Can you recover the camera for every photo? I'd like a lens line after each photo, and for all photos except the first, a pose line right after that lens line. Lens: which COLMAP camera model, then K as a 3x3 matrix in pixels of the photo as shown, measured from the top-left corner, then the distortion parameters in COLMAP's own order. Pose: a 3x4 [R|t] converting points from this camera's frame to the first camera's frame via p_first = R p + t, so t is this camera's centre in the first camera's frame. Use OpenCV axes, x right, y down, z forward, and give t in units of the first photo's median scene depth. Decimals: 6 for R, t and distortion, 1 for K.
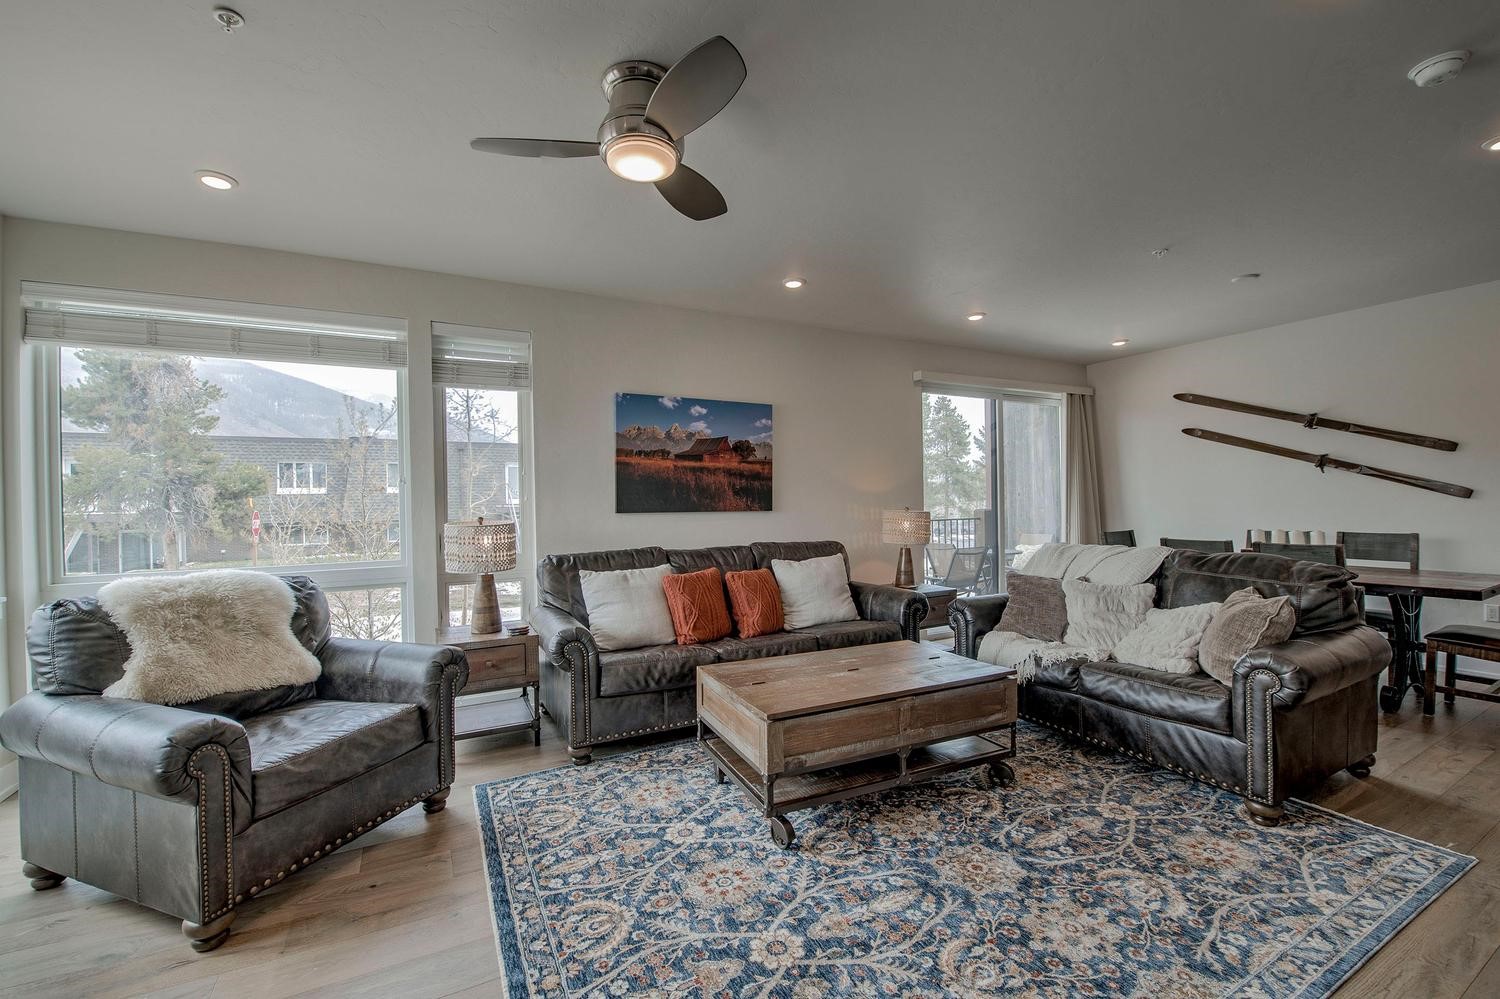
lens RADIAL K [[620.4, 0, 747.7], [0, 620.4, 501.0], [0, 0, 1]] dist [-0.014287, -0.003191]
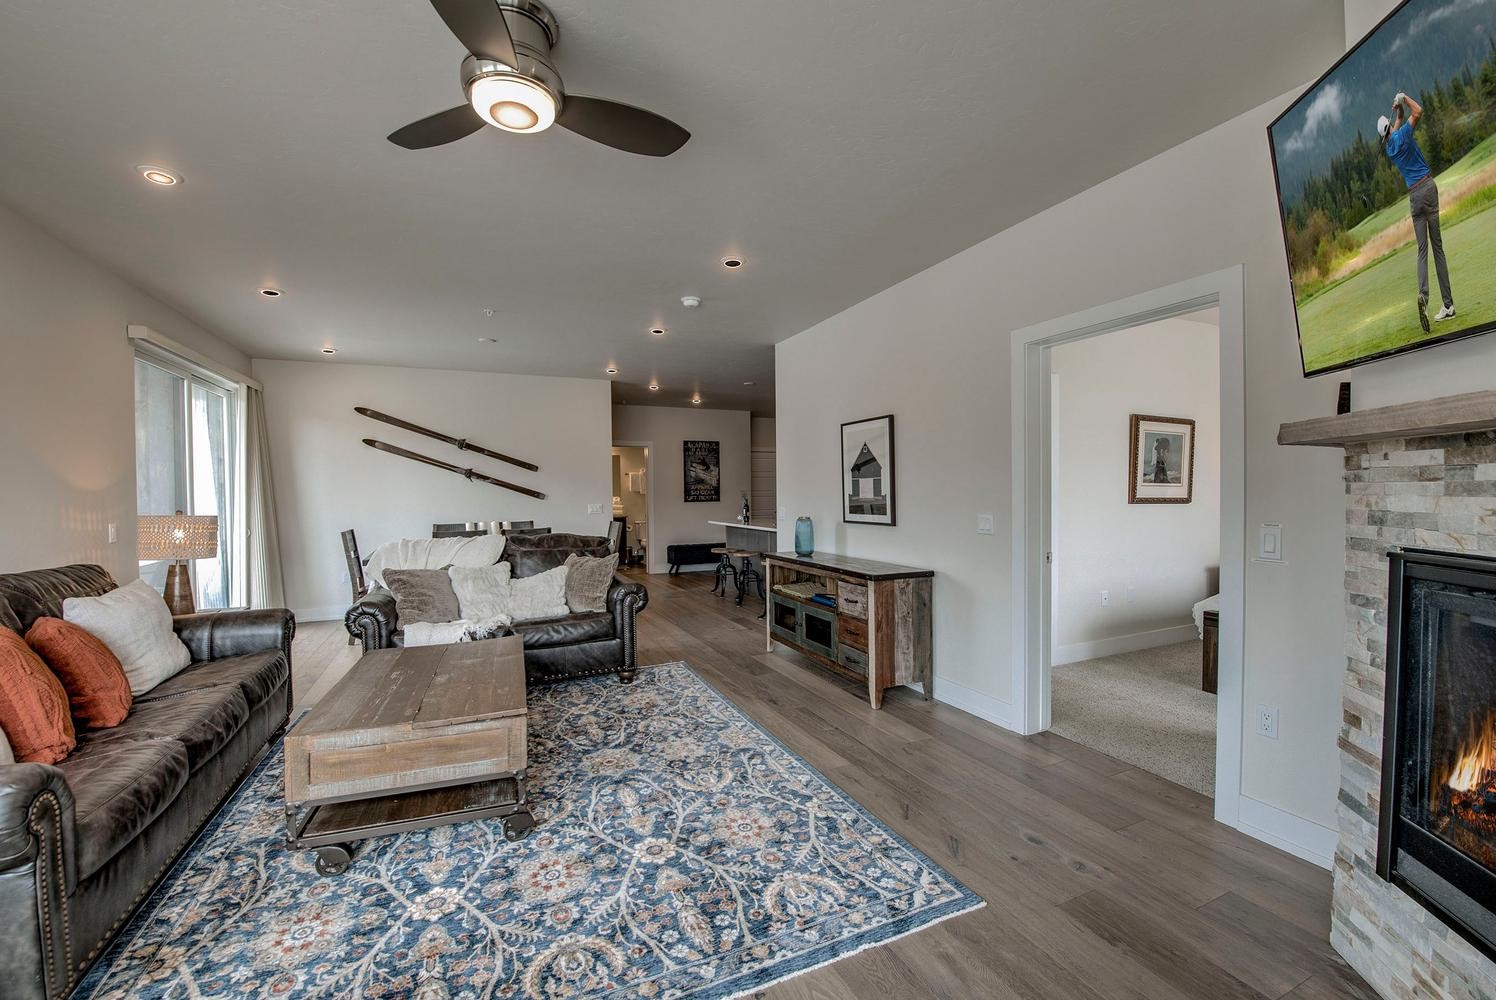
lens RADIAL K [[613.3, 0, 748.3], [0, 613.3, 503.6], [0, 0, 1]] dist [-0.012619, -0.002618]
pose [[0.061969, -0.003691, 0.998071, -0.500123], [0.011478, 0.999930, 0.002985, 0.008249], [-0.998012, 0.011271, 0.062007, 0.307170]]
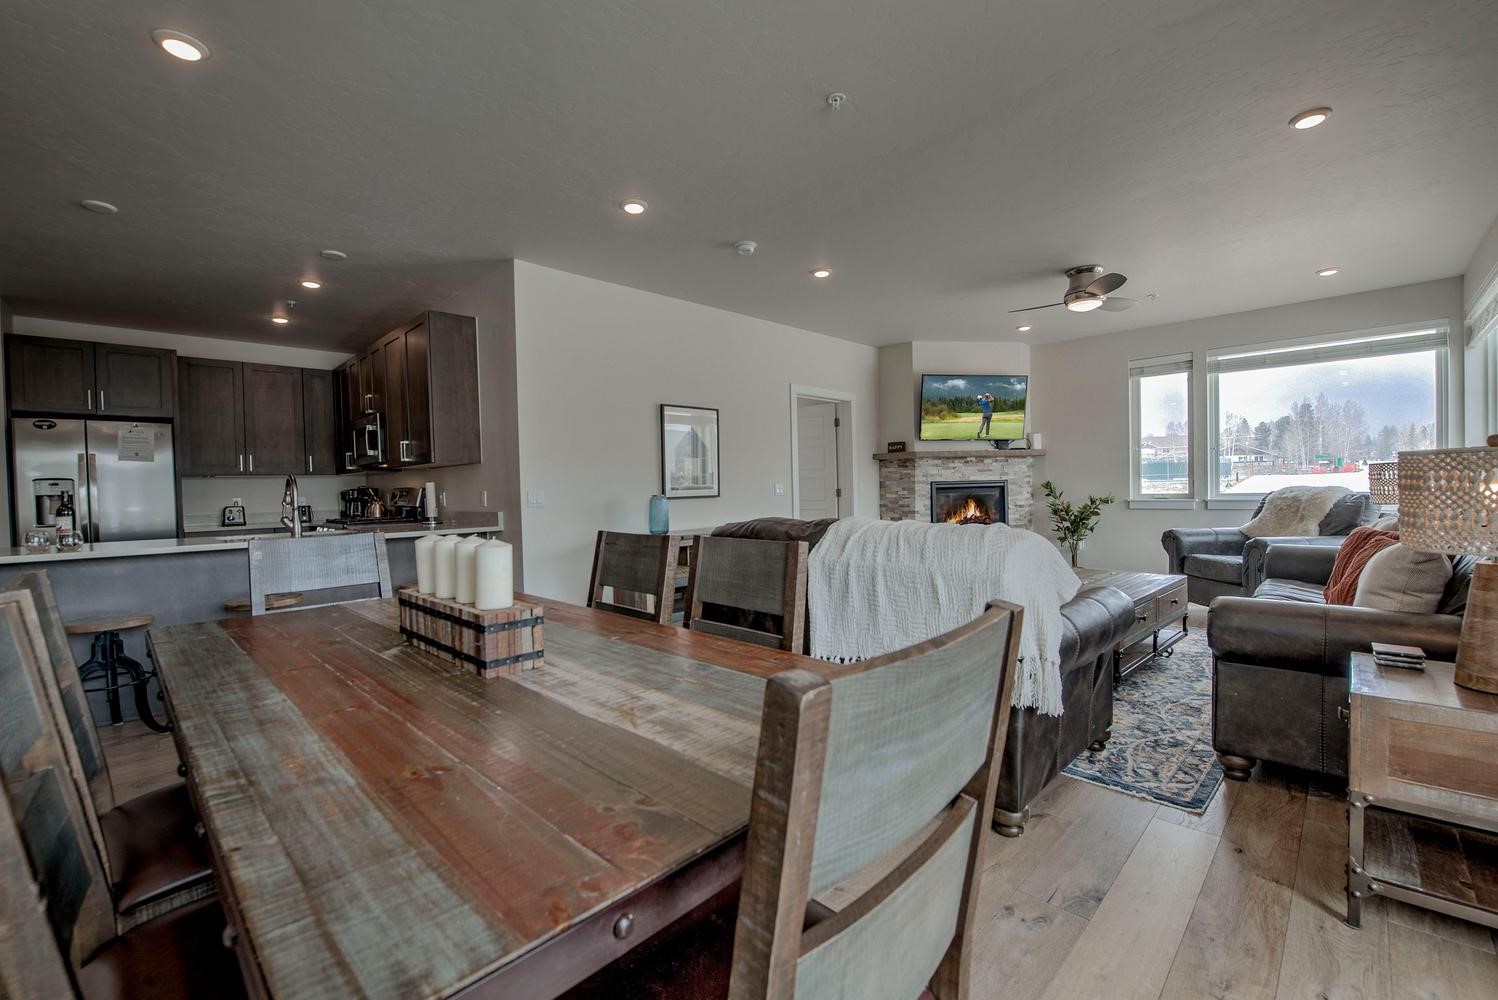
lens RADIAL K [[619.6, 0, 746.7], [0, 619.6, 501.5], [0, 0, 1]] dist [-0.014287, -0.003191]
pose [[-0.954978, 0.046011, -0.293088, 0.825085], [0.038584, 0.998772, 0.031077, 0.022067], [0.294157, 0.018369, -0.955580, 1.367313]]
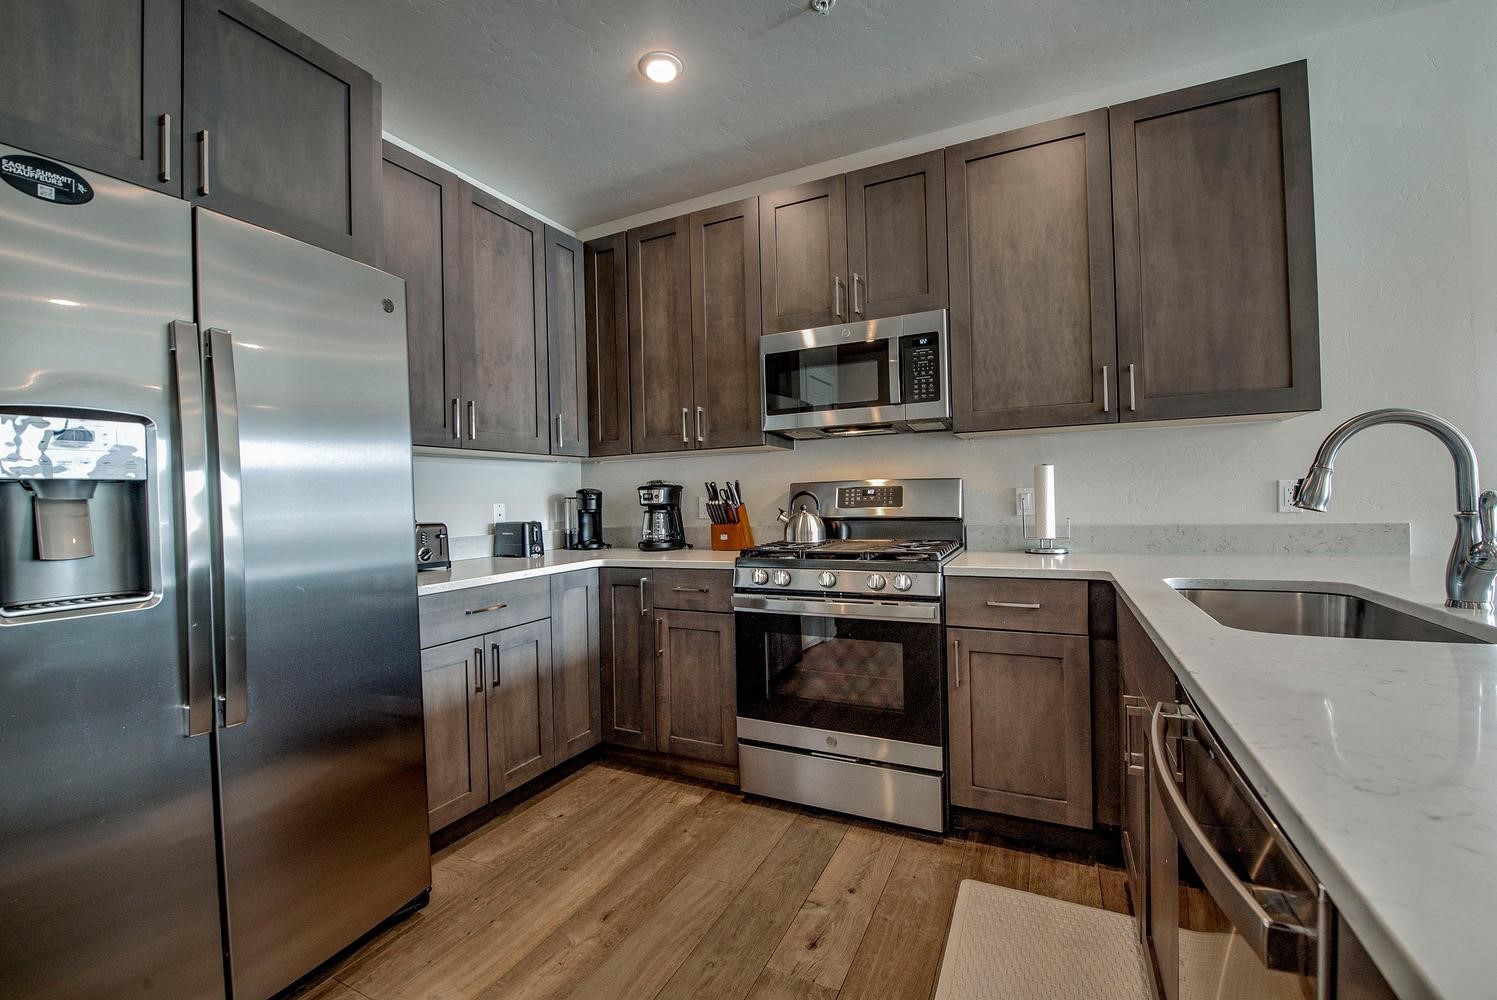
lens RADIAL K [[619.2, 0, 746.2], [0, 619.2, 501.5], [0, 0, 1]] dist [-0.014287, -0.003191]
pose [[-0.812228, 0.041680, -0.581849, 1.605753], [0.037764, 0.999109, 0.018854, 0.011072], [0.582116, -0.006659, -0.813078, 0.350695]]
